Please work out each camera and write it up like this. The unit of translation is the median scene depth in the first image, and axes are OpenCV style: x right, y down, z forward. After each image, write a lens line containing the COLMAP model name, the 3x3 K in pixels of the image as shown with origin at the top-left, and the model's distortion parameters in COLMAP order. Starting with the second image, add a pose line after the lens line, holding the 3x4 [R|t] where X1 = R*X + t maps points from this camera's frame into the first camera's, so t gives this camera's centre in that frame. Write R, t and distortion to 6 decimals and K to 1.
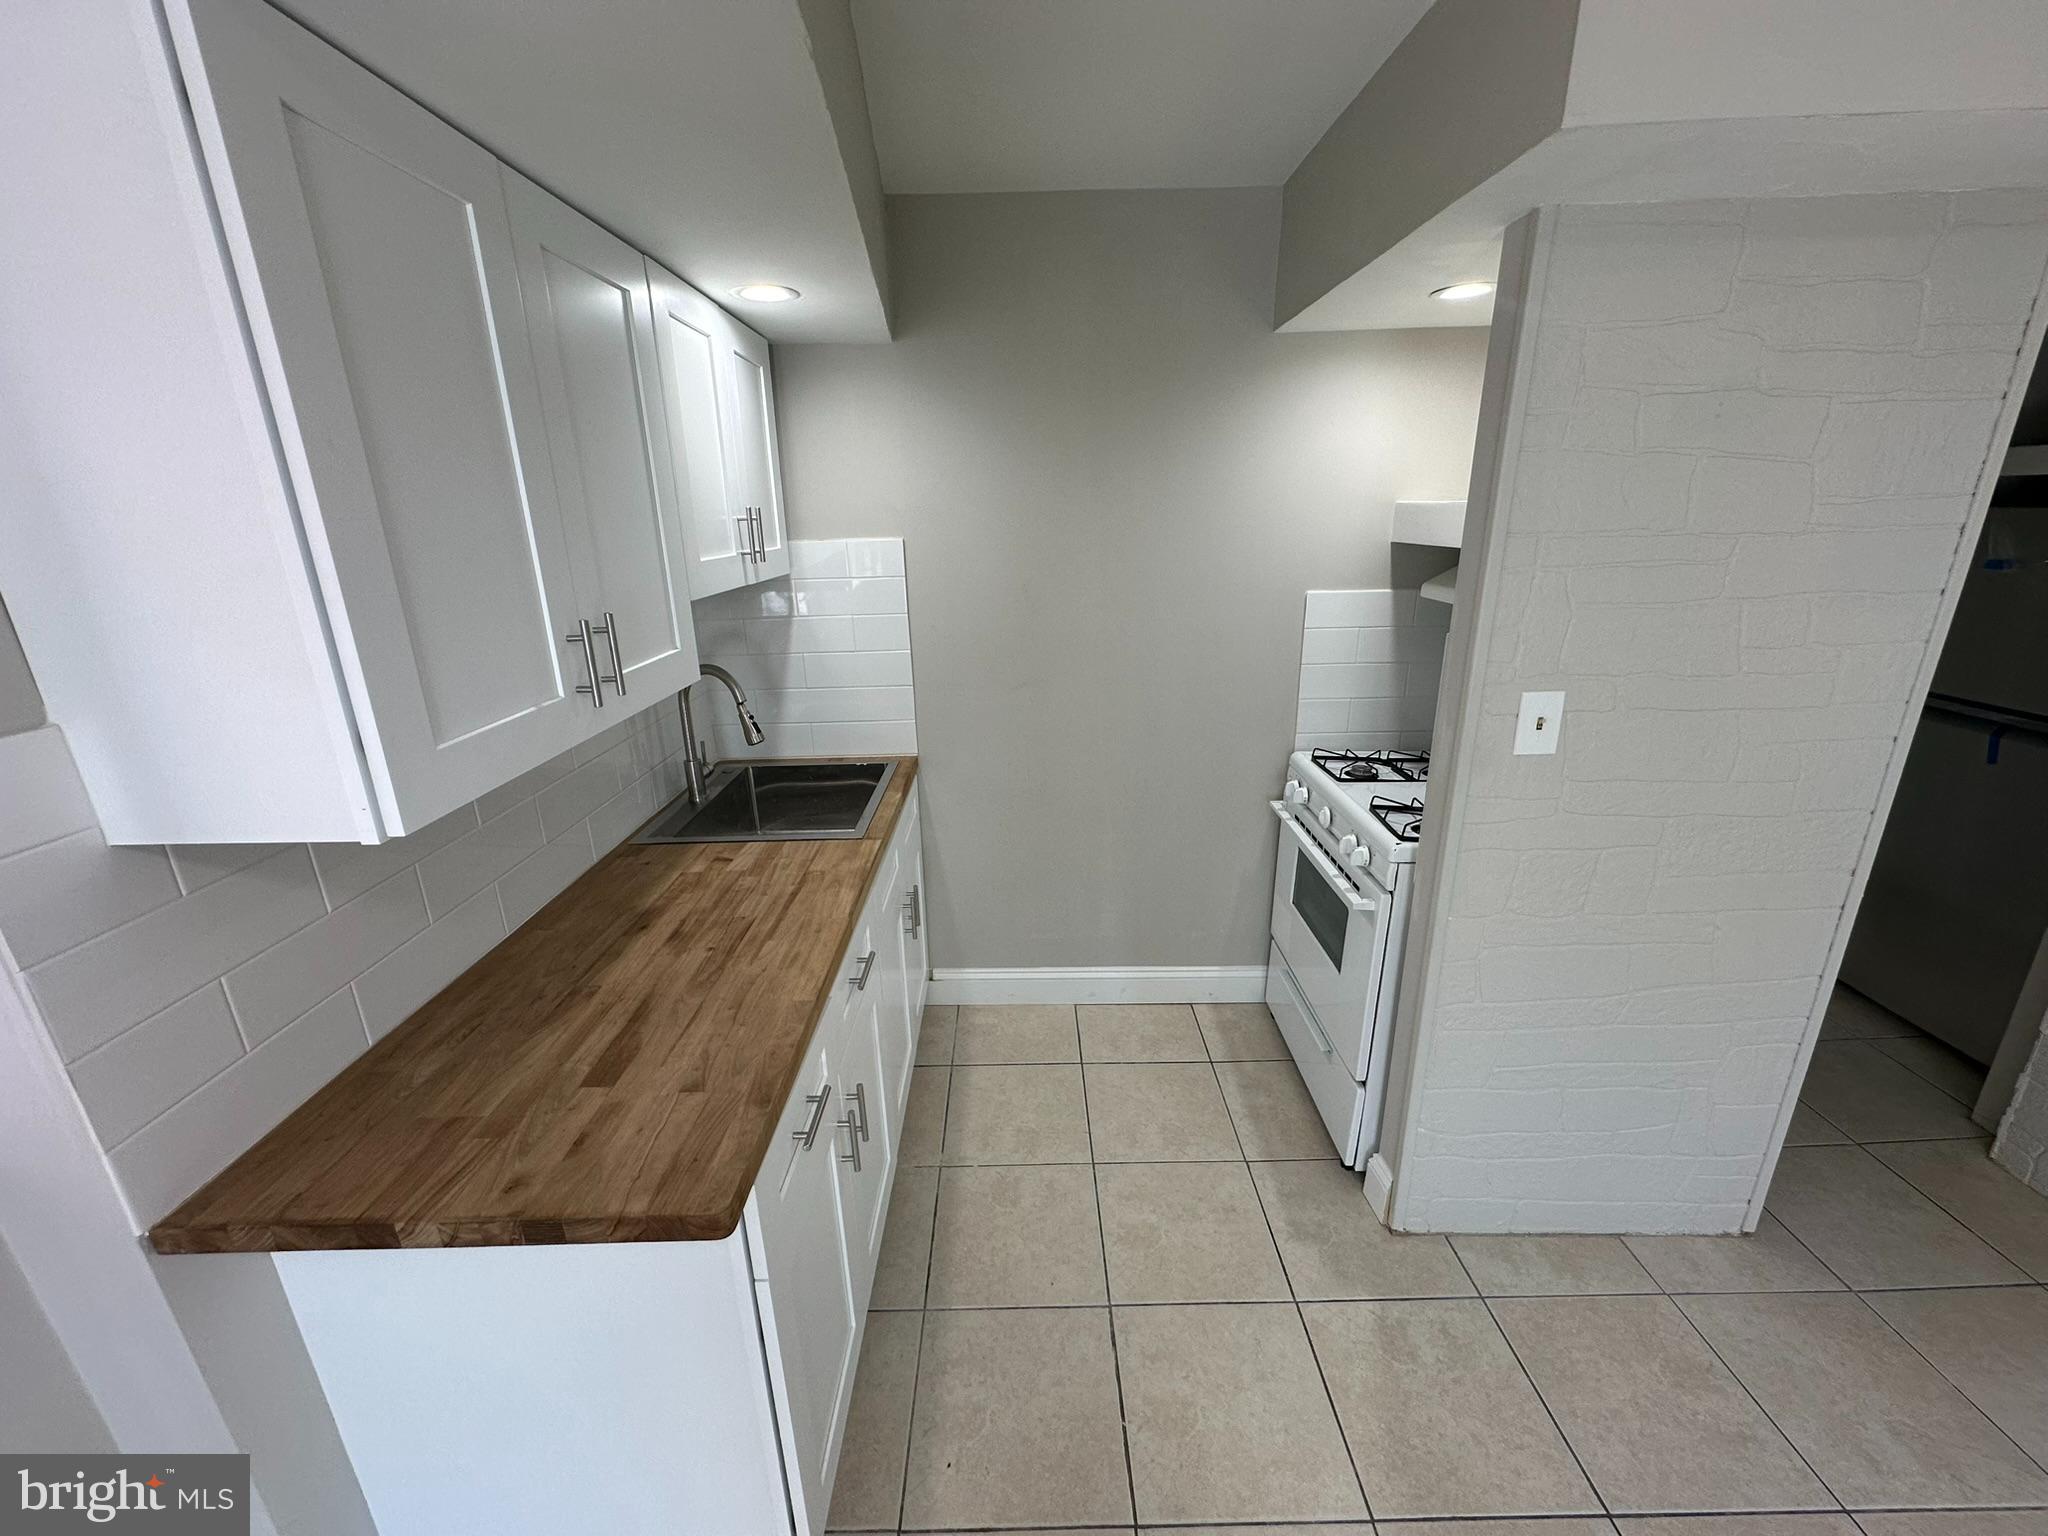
lens RADIAL K [[815.7, 0, 1023.1], [0, 815.7, 766.4], [0, 0, 1]] dist [-0.003512, 0.000739]
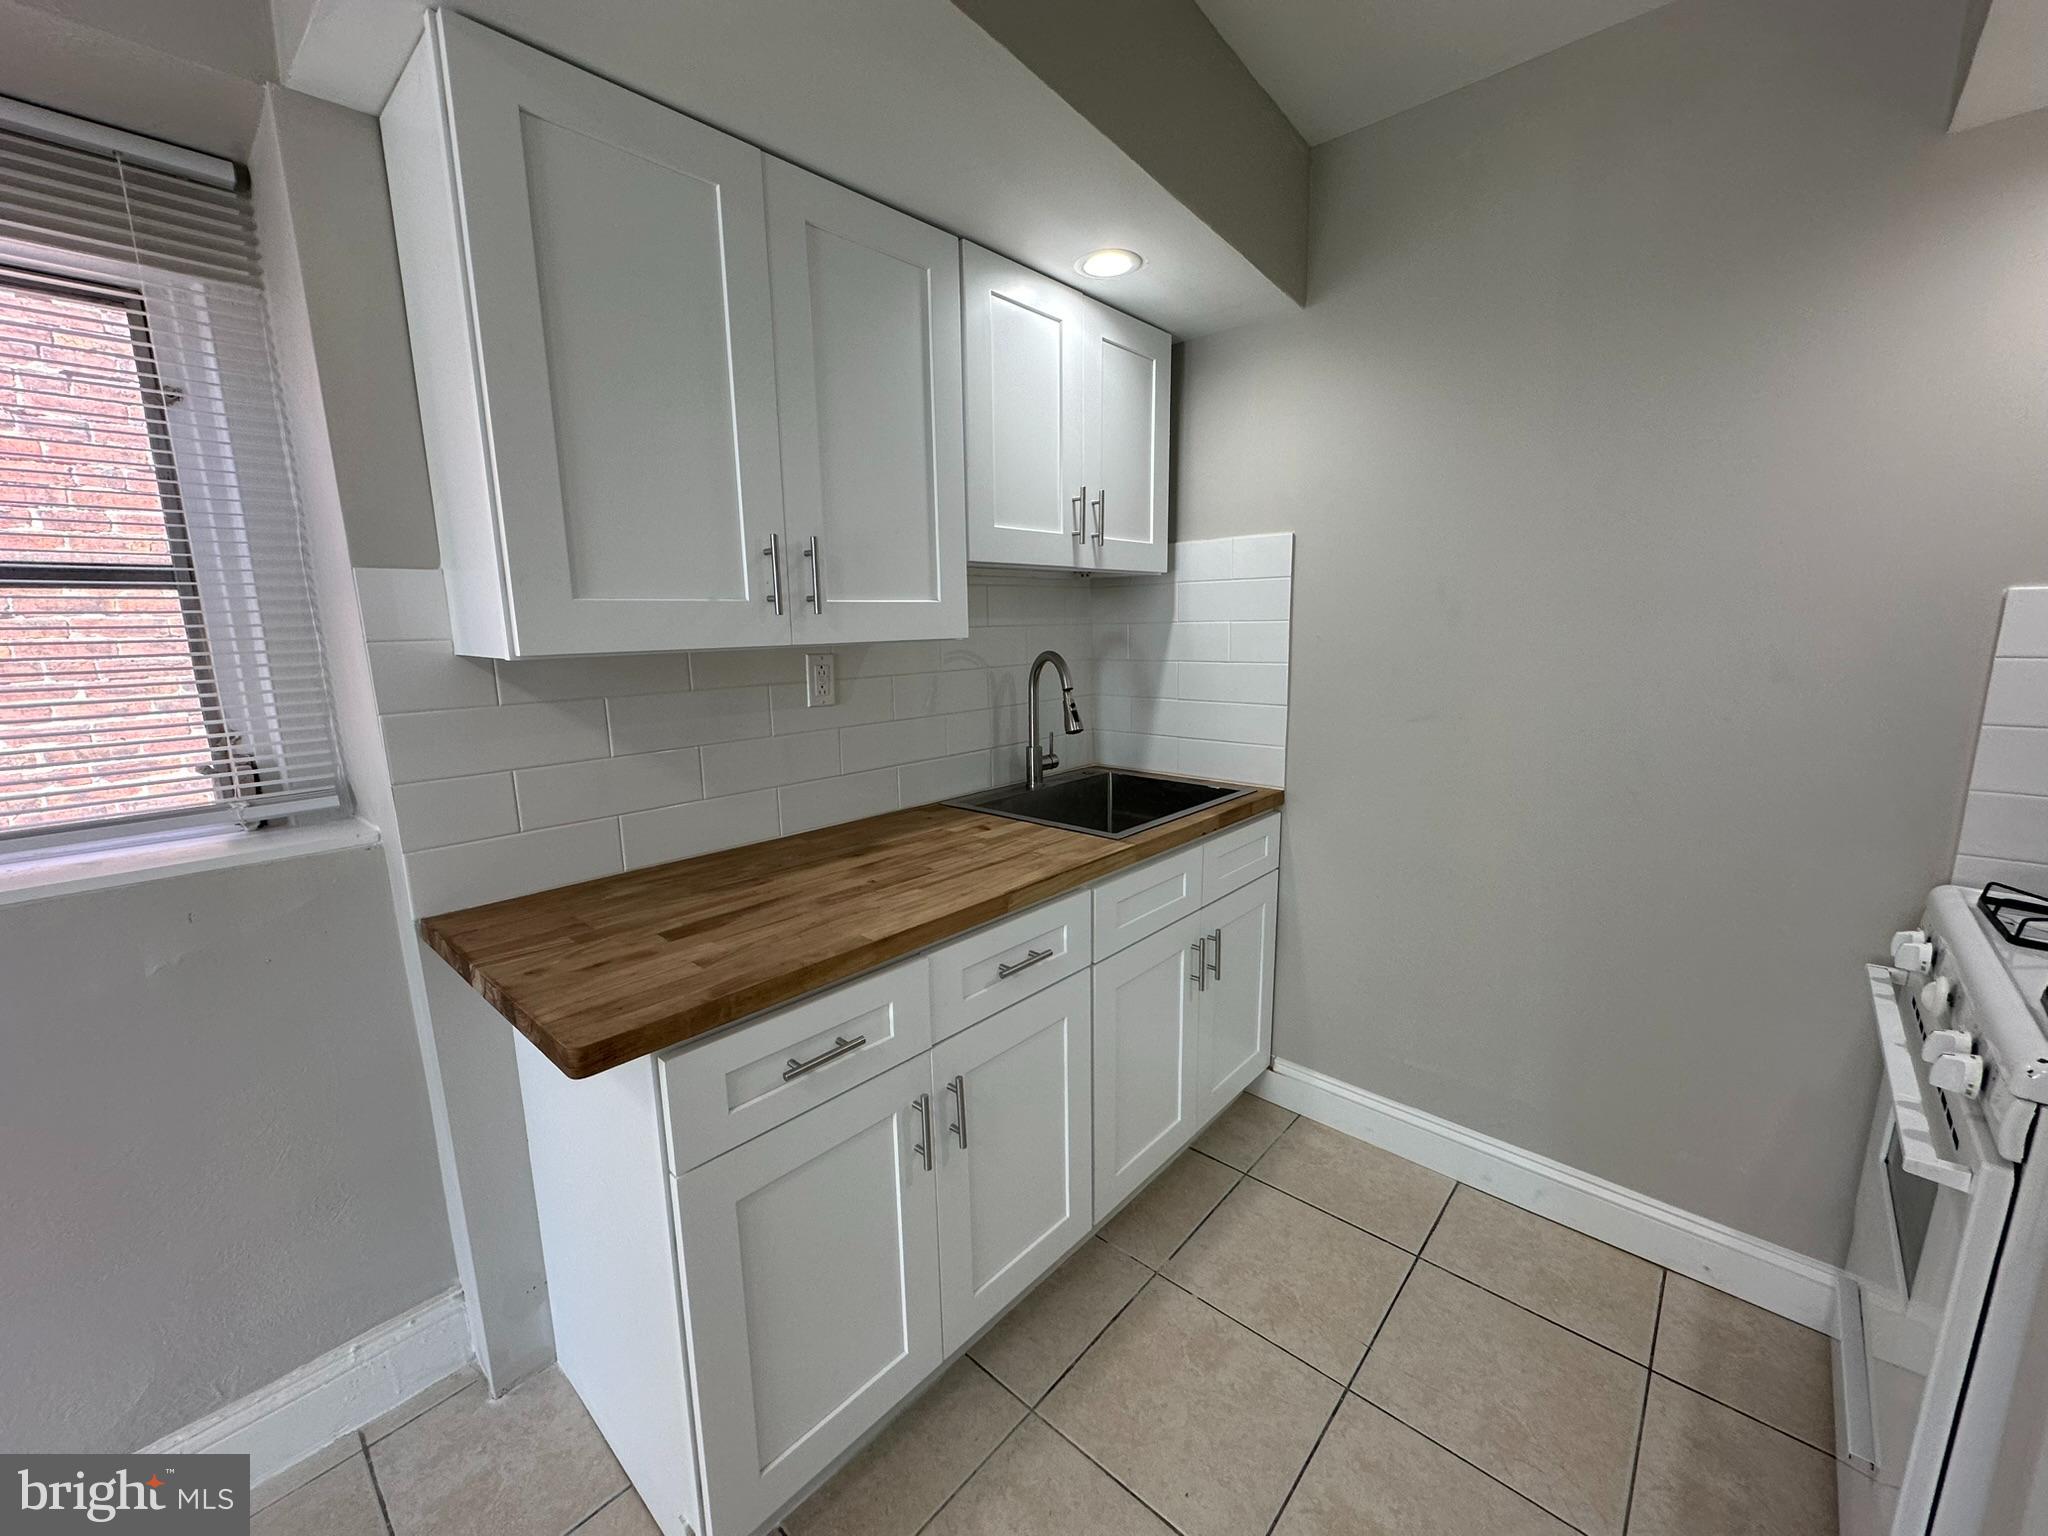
lens RADIAL K [[815.7, 0, 1023.1], [0, 815.7, 765.9], [0, 0, 1]] dist [-0.003512, 0.000739]
pose [[0.738551, 0.129440, -0.661655, 0.304931], [-0.202446, 0.978685, -0.034513, 0.062004], [0.643085, 0.159439, 0.749014, 0.261529]]
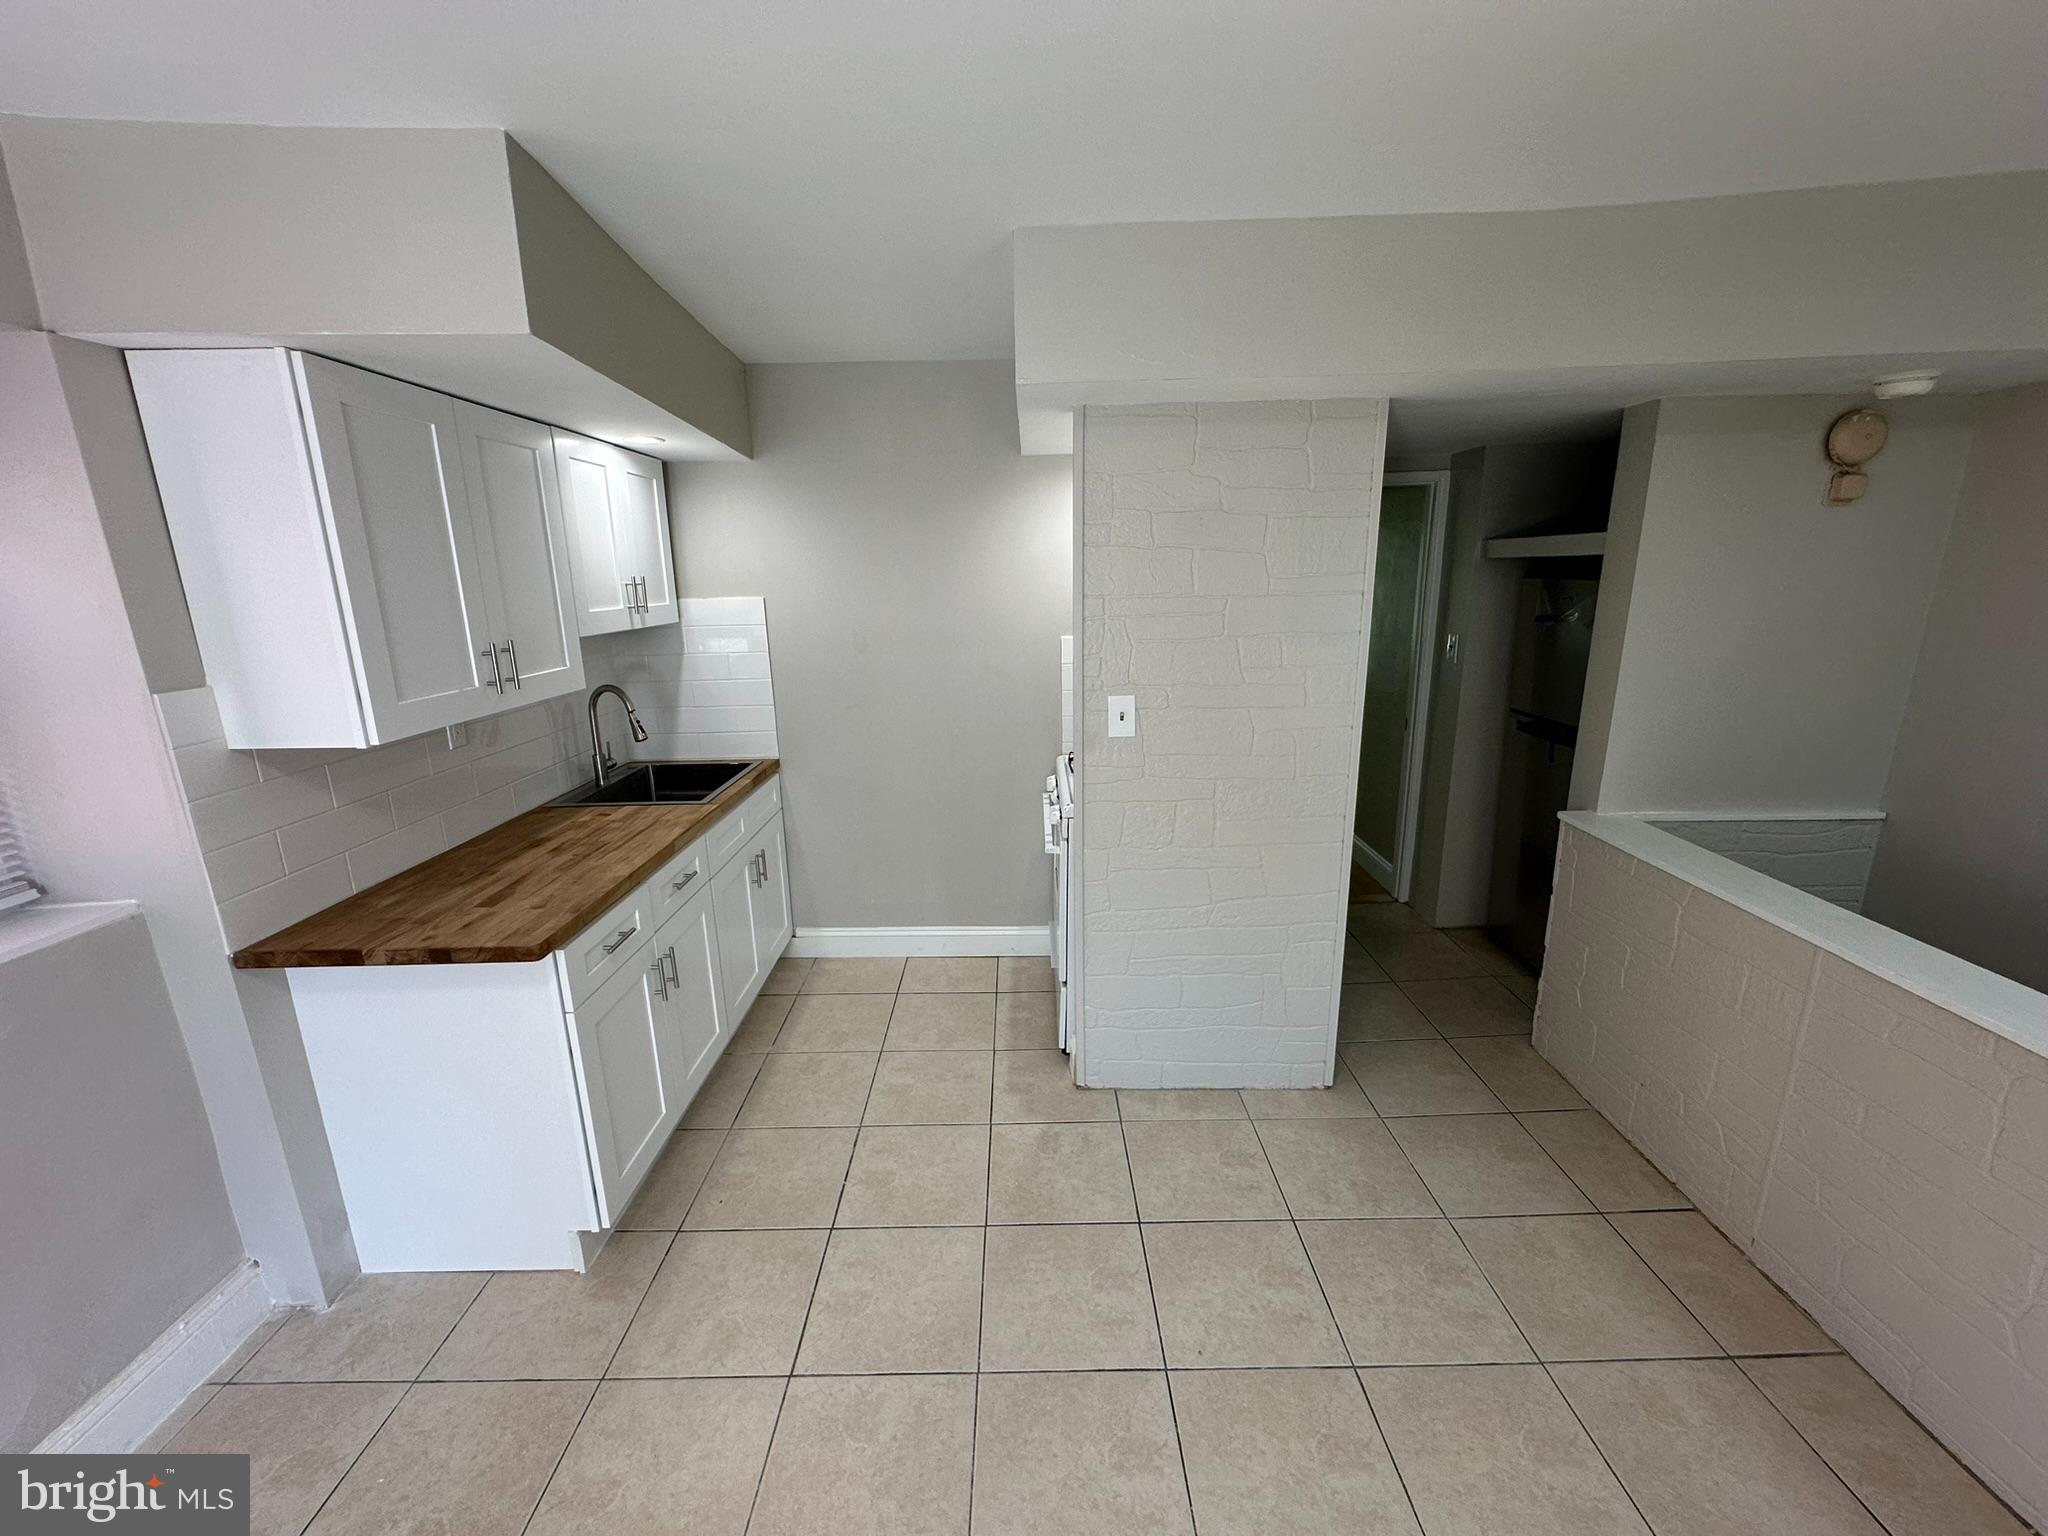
lens RADIAL K [[815.7, 0, 1022.9], [0, 815.7, 765.8], [0, 0, 1]] dist [-0.003512, 0.000739]
pose [[0.999995, 0.003084, 0.000901, 0.361188], [-0.003014, 0.997587, -0.069366, 0.120859], [-0.001113, 0.069363, 0.997591, -0.436739]]
